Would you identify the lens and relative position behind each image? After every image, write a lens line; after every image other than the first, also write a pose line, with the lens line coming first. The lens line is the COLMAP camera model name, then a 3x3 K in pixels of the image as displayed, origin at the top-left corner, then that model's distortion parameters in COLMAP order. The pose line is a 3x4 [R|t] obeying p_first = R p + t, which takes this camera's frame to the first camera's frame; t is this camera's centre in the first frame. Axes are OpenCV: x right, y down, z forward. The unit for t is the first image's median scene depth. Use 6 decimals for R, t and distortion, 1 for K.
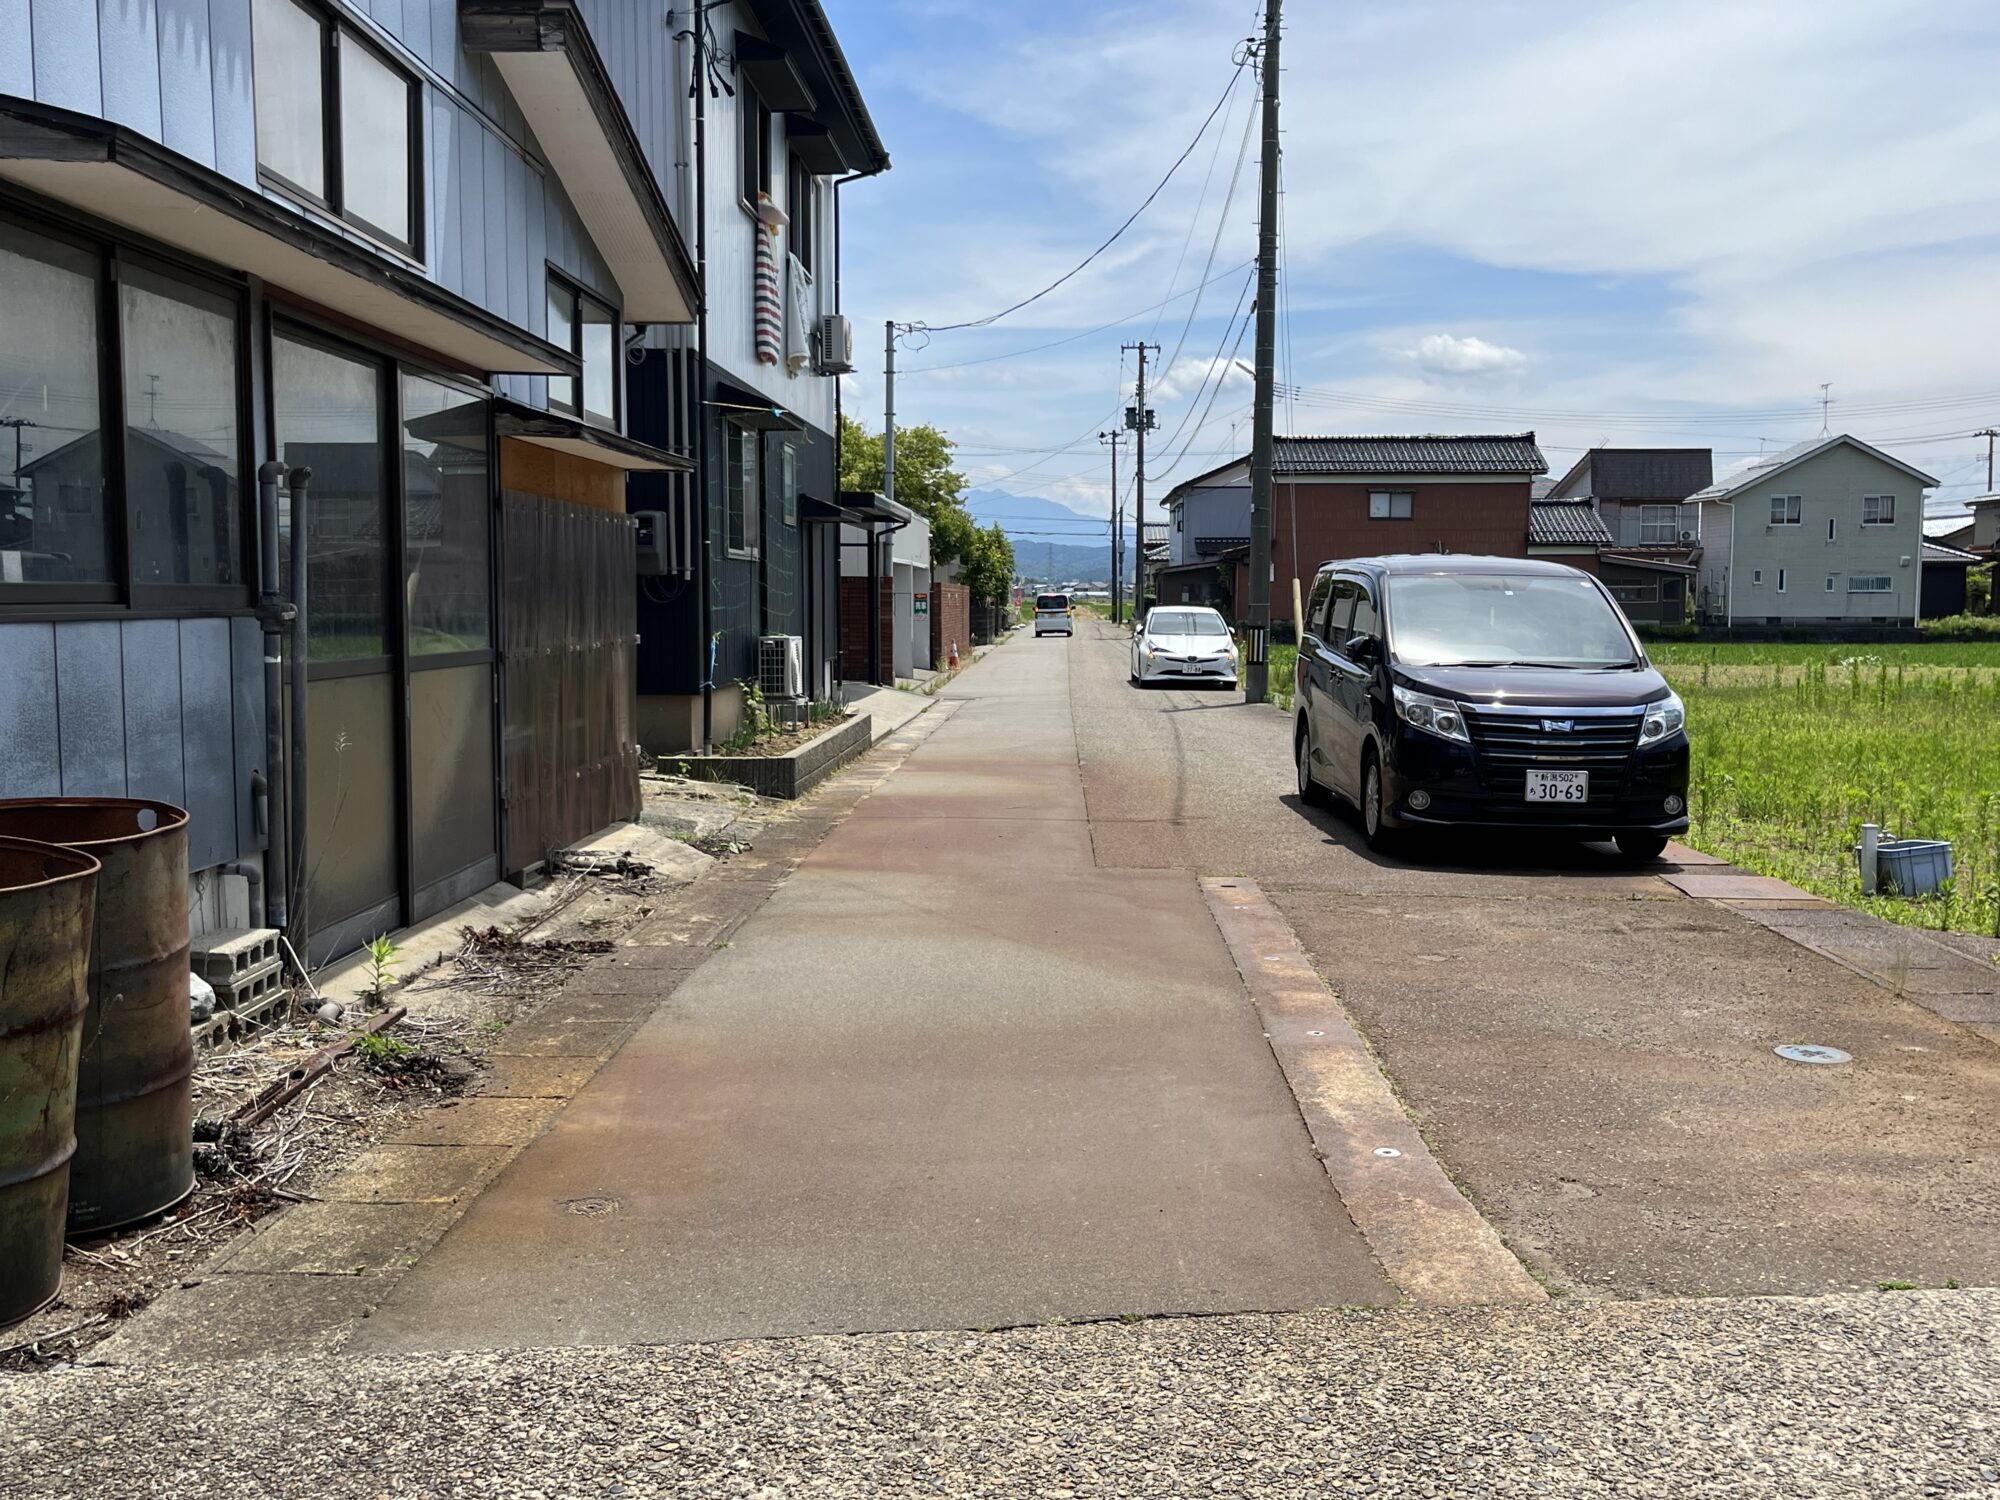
lens RADIAL K [[1922.5, 0, 1002.0], [0, 1922.5, 758.4], [0, 0, 1]] dist [0.019054, 0.000000]
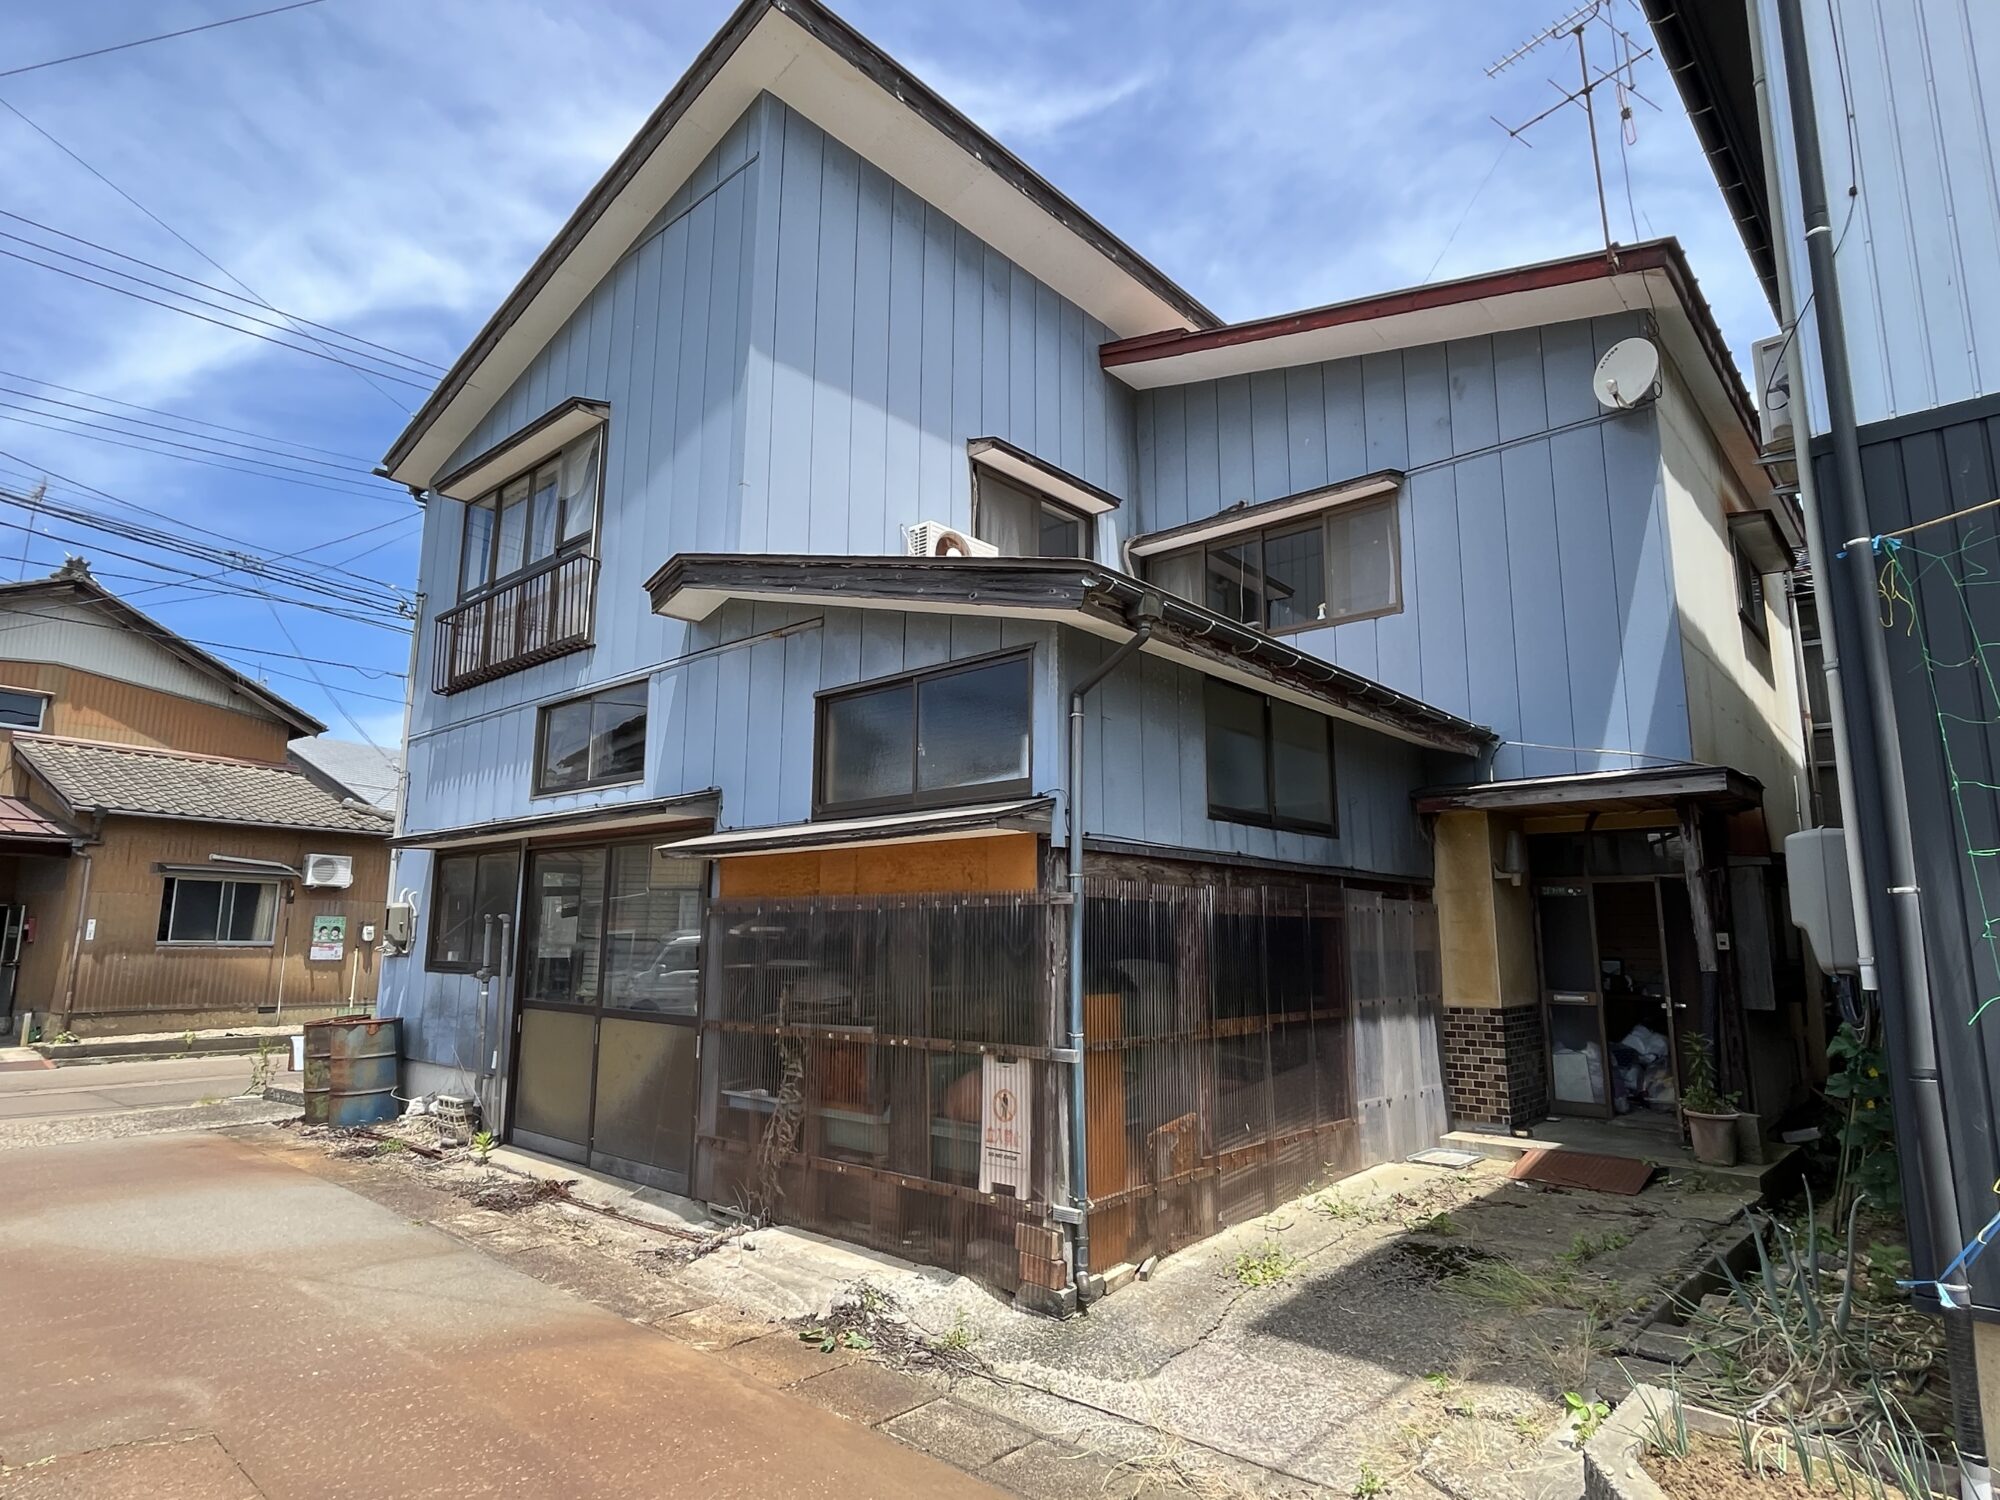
lens RADIAL K [[1098.1, 0, 1000.9], [0, 1098.1, 745.9], [0, 0, 1]] dist [-0.004222, -0.000043]
pose [[-0.635950, -0.142046, -0.758545, 0.382621], [-0.075542, 0.989652, -0.121990, -0.295714], [0.768024, -0.020278, -0.640099, 2.929824]]
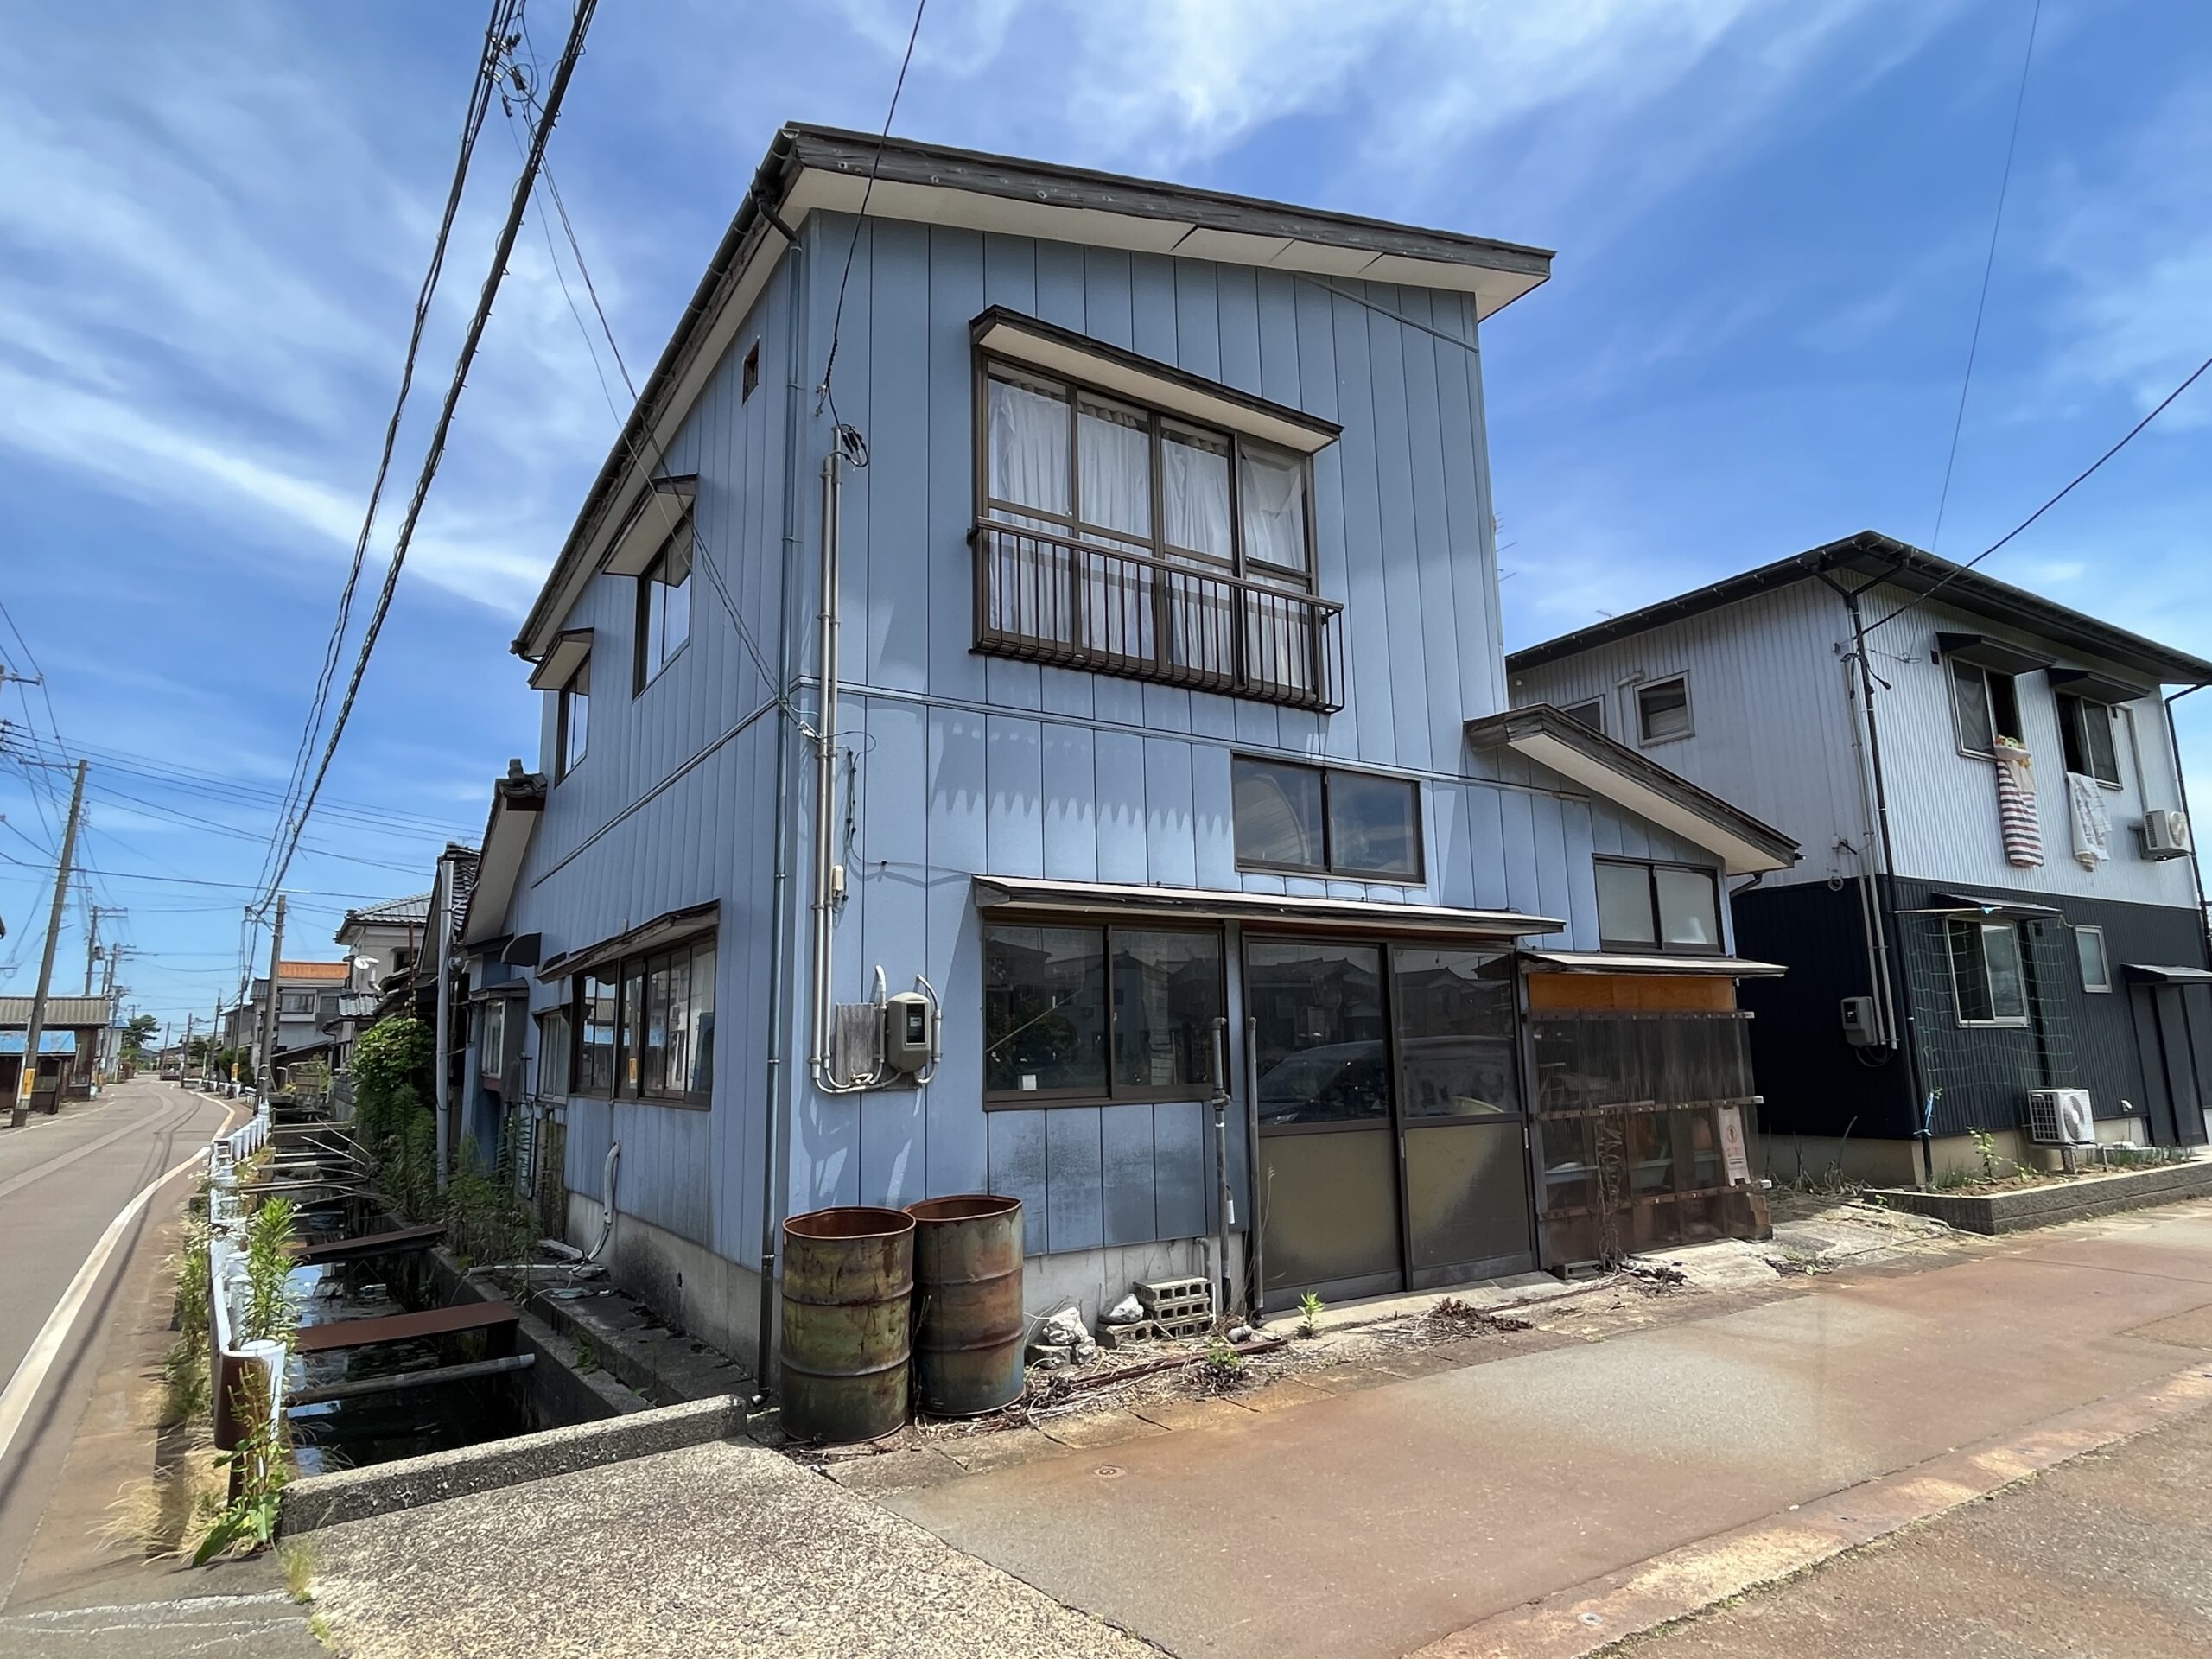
lens RADIAL K [[1214.6, 0, 1107.9], [0, 1214.6, 834.4], [0, 0, 1]] dist [-0.004222, -0.000043]
pose [[0.556060, -0.157929, -0.816000, 0.668788], [-0.051597, 0.973328, -0.223539, -0.068357], [0.829539, 0.166404, 0.533080, 0.294231]]
